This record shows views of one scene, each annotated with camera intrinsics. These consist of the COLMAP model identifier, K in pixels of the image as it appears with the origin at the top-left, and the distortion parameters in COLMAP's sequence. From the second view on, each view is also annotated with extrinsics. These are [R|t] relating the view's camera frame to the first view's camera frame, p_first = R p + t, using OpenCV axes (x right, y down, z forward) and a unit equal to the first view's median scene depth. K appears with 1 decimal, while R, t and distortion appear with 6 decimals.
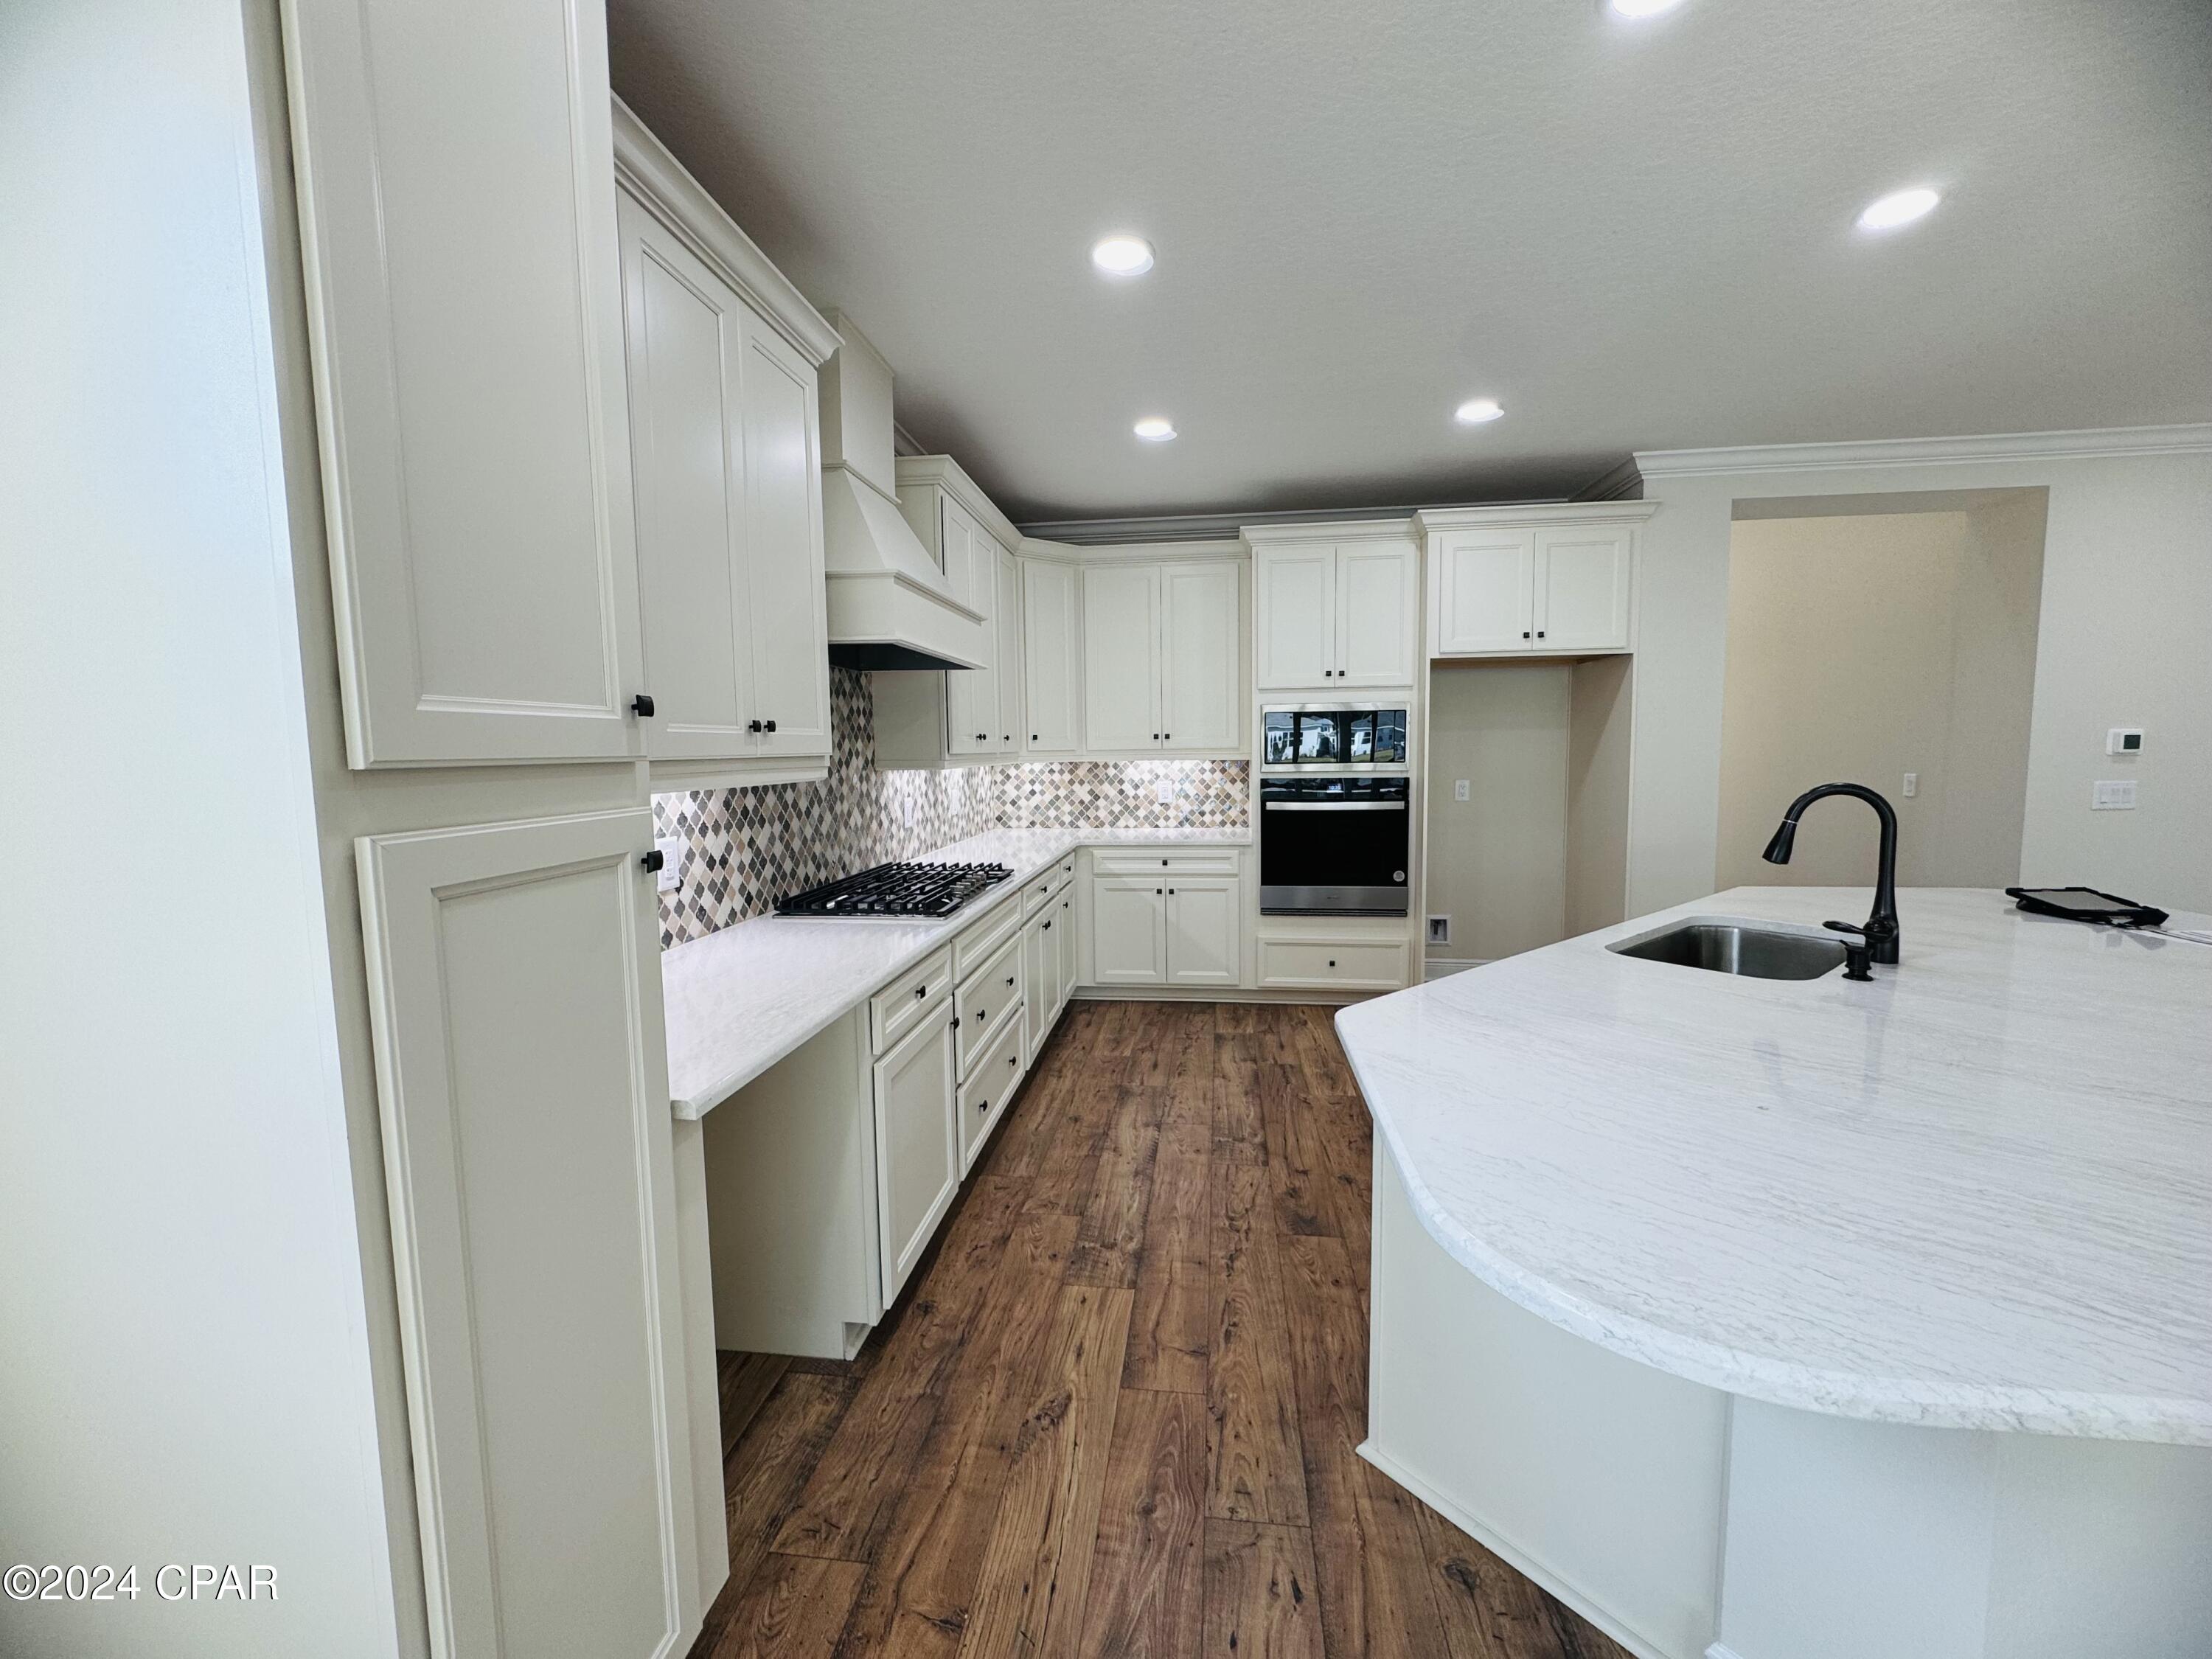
lens RADIAL K [[880.4, 0, 1107.0], [0, 880.4, 826.9], [0, 0, 1]] dist [-0.000841, 0.000247]
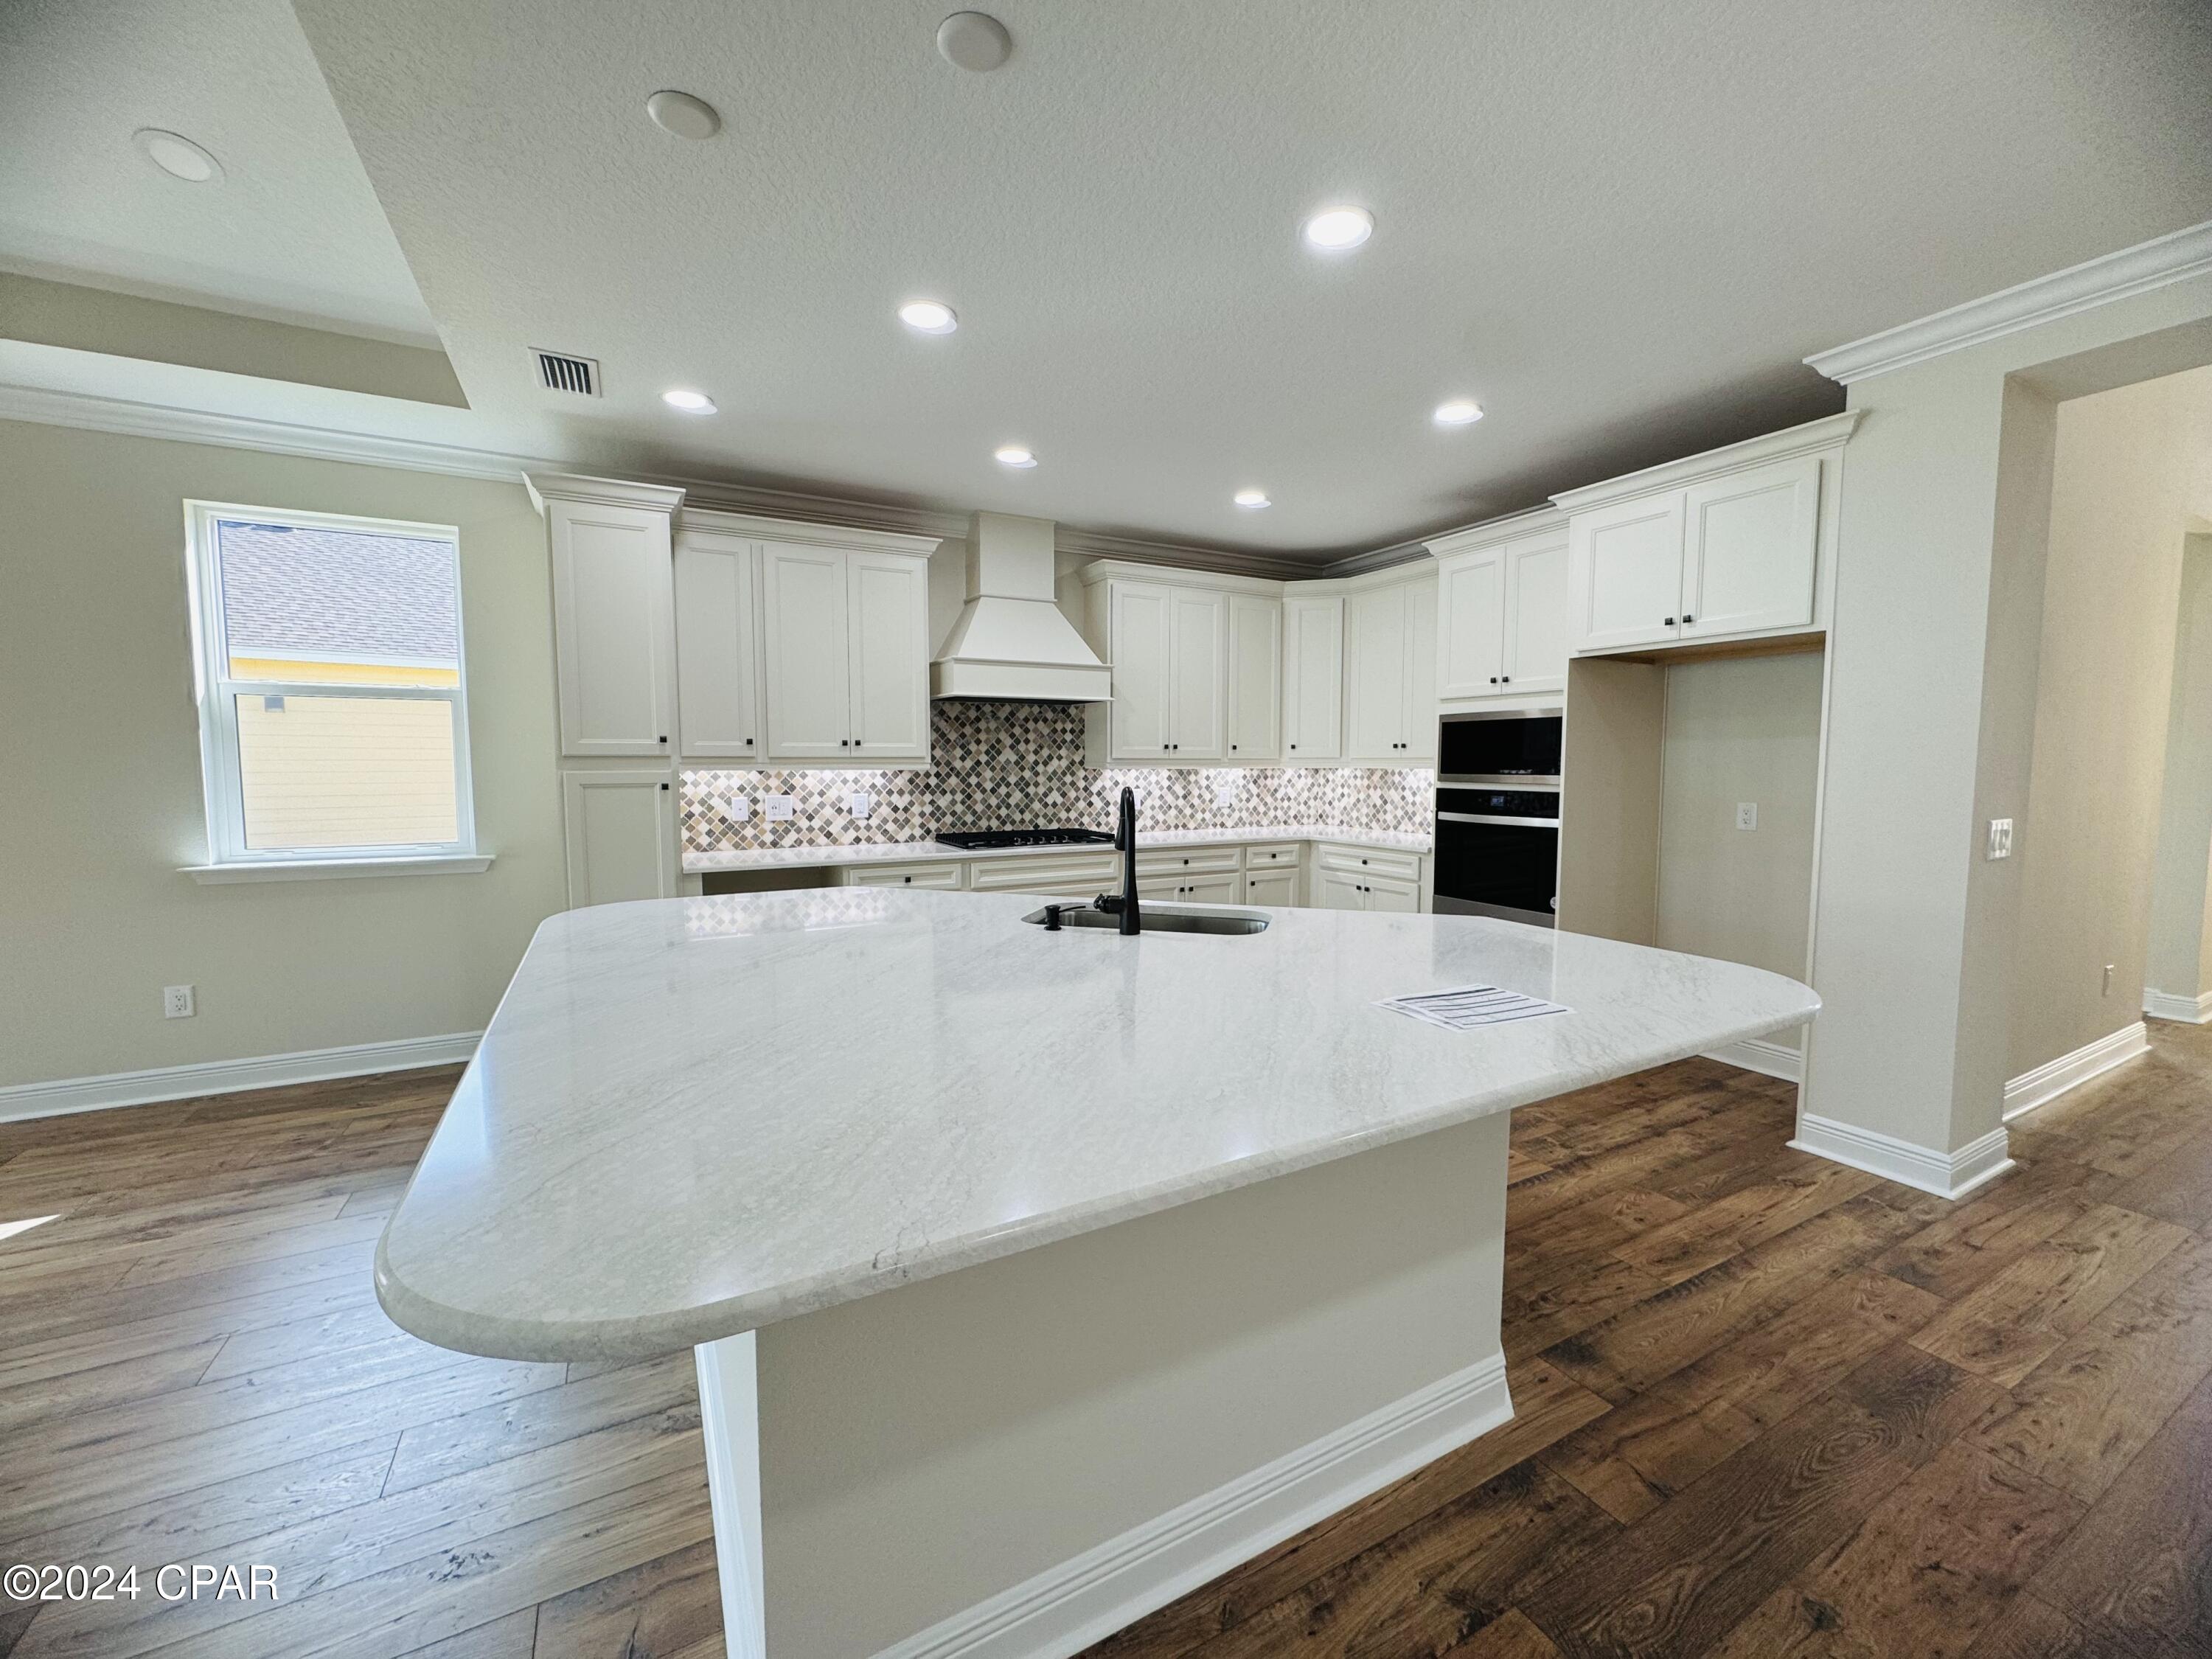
lens RADIAL K [[880.4, 0, 1107.0], [0, 880.4, 826.9], [0, 0, 1]] dist [-0.000841, 0.000247]
pose [[0.580288, 0.074569, -0.810990, 0.775556], [-0.080946, 0.996149, 0.033675, -0.013690], [0.810379, 0.046105, 0.584090, 0.107447]]
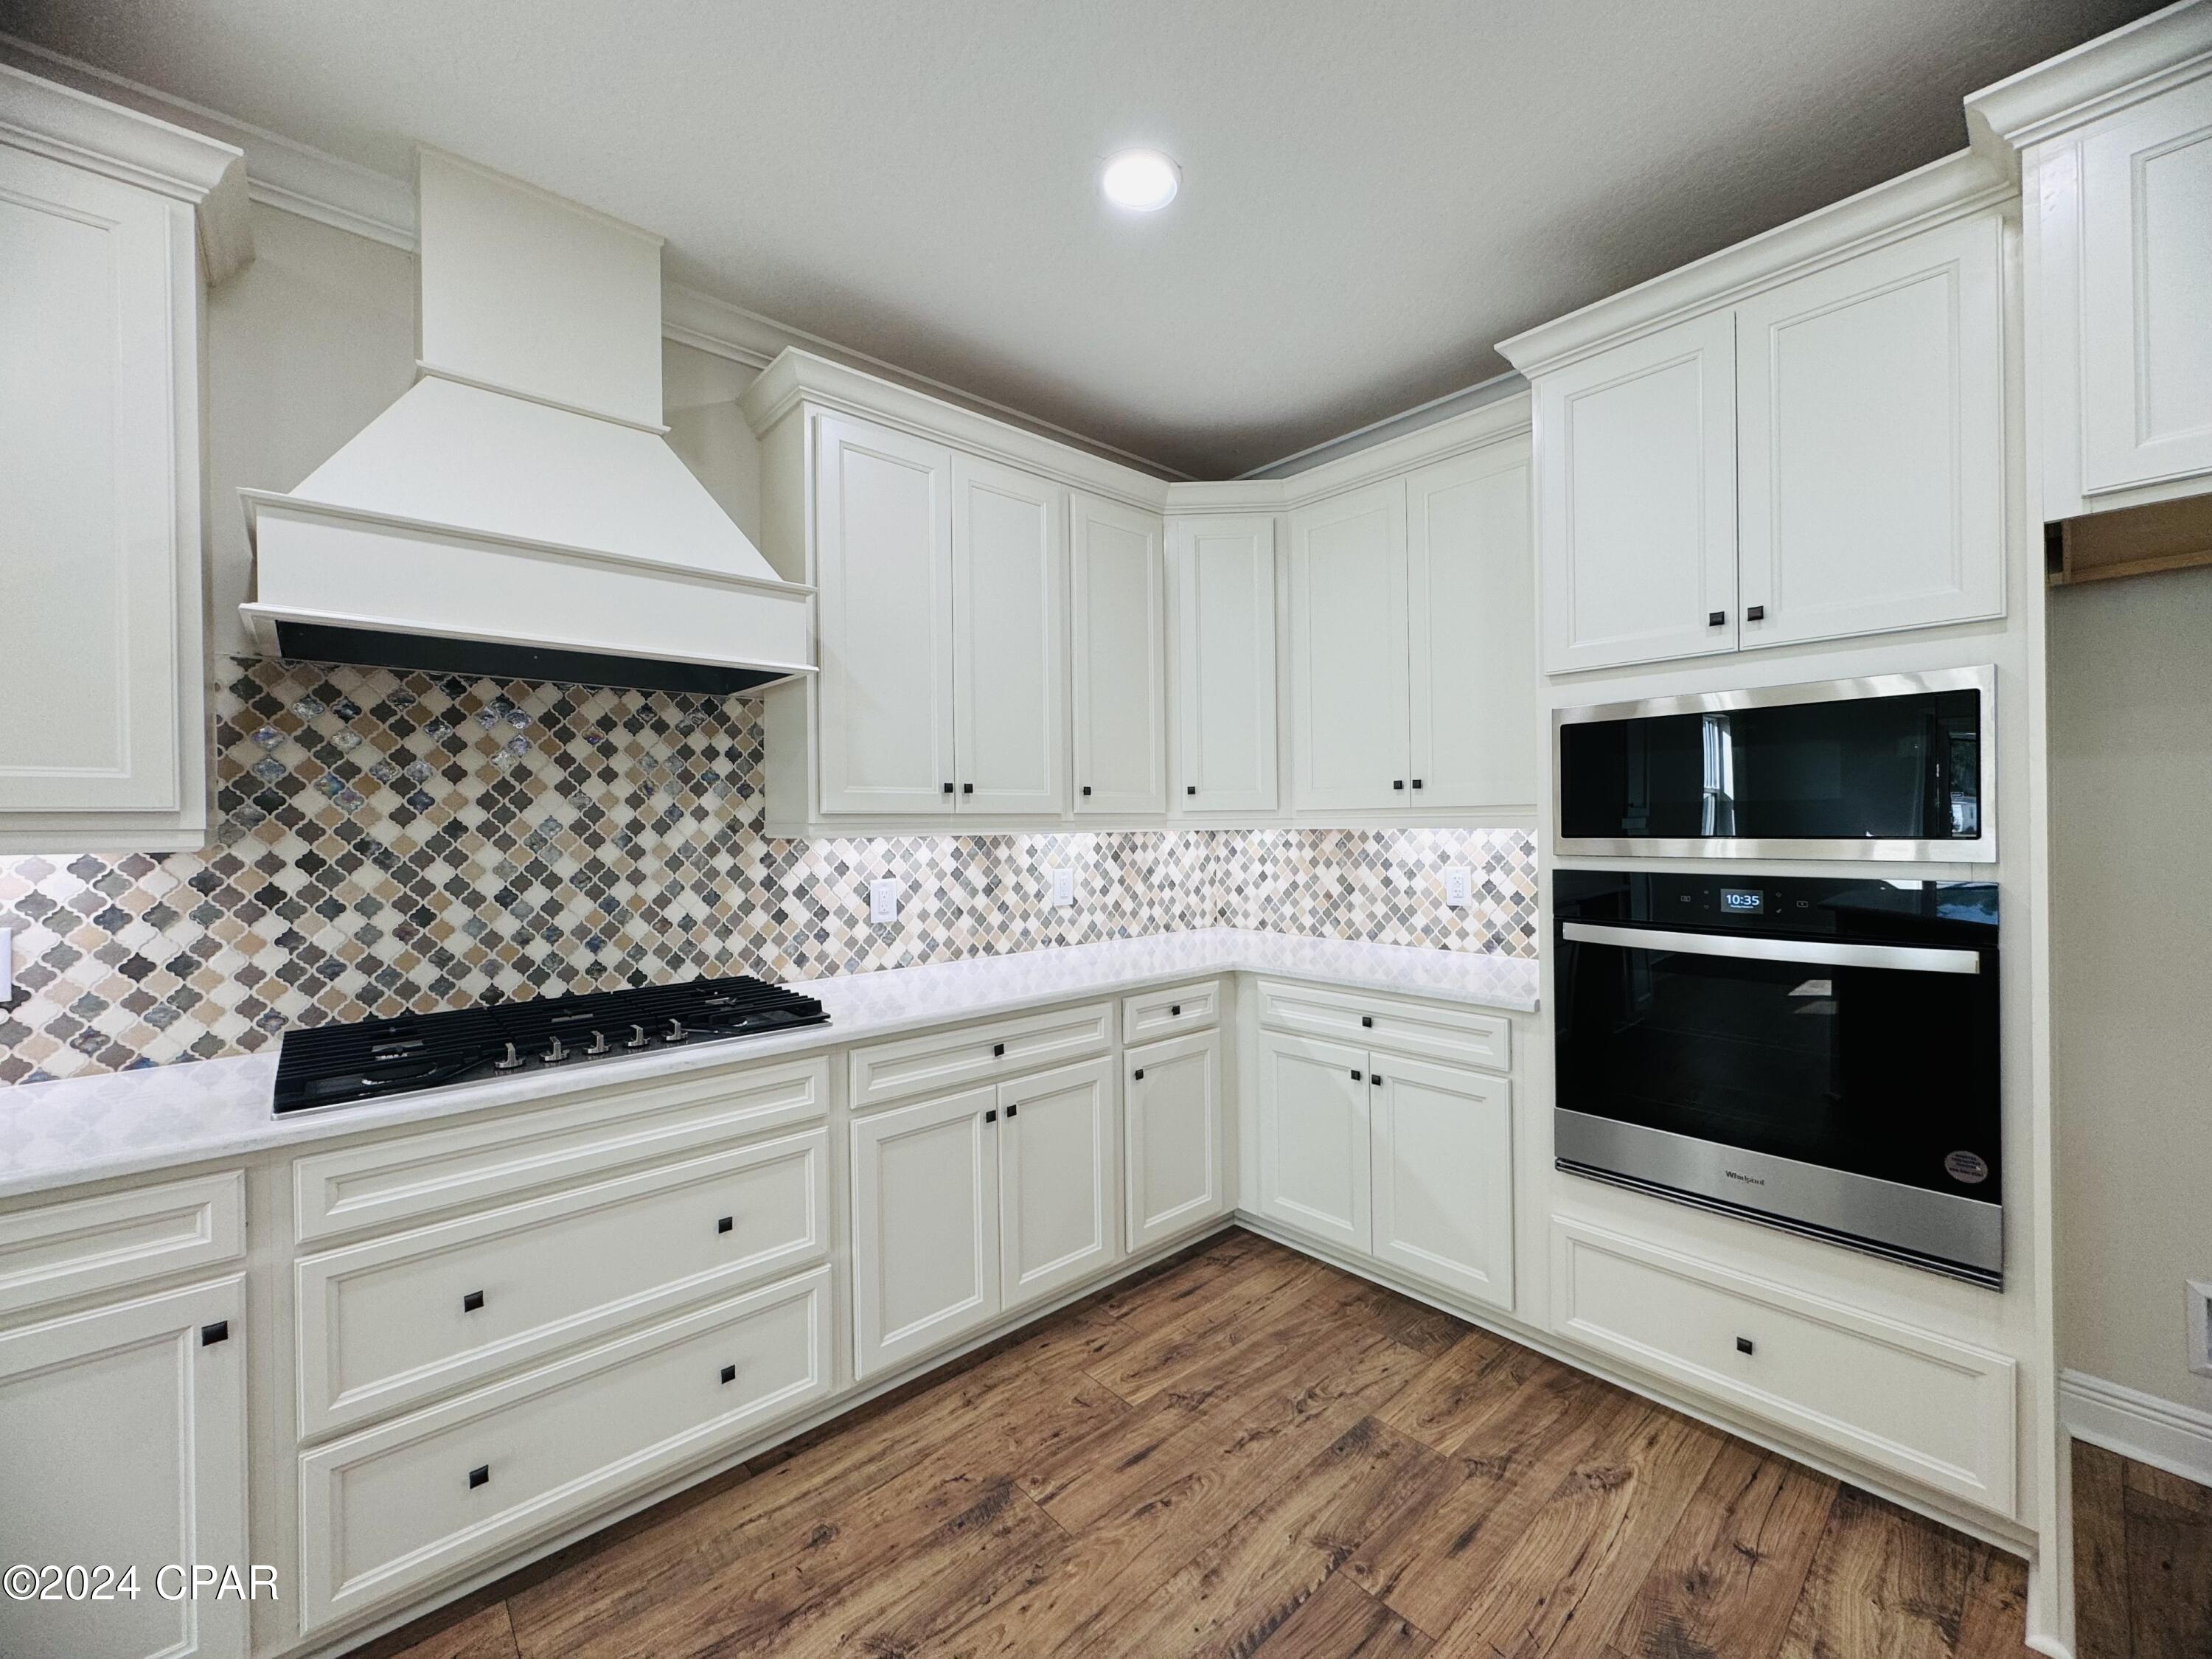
lens RADIAL K [[880.4, 0, 1107.0], [0, 880.4, 826.9], [0, 0, 1]] dist [-0.000841, 0.000247]
pose [[0.754979, 0.007129, -0.655711, 0.298964], [-0.056986, 0.996871, -0.054774, -0.038743], [0.653269, 0.078719, 0.753023, 0.502950]]
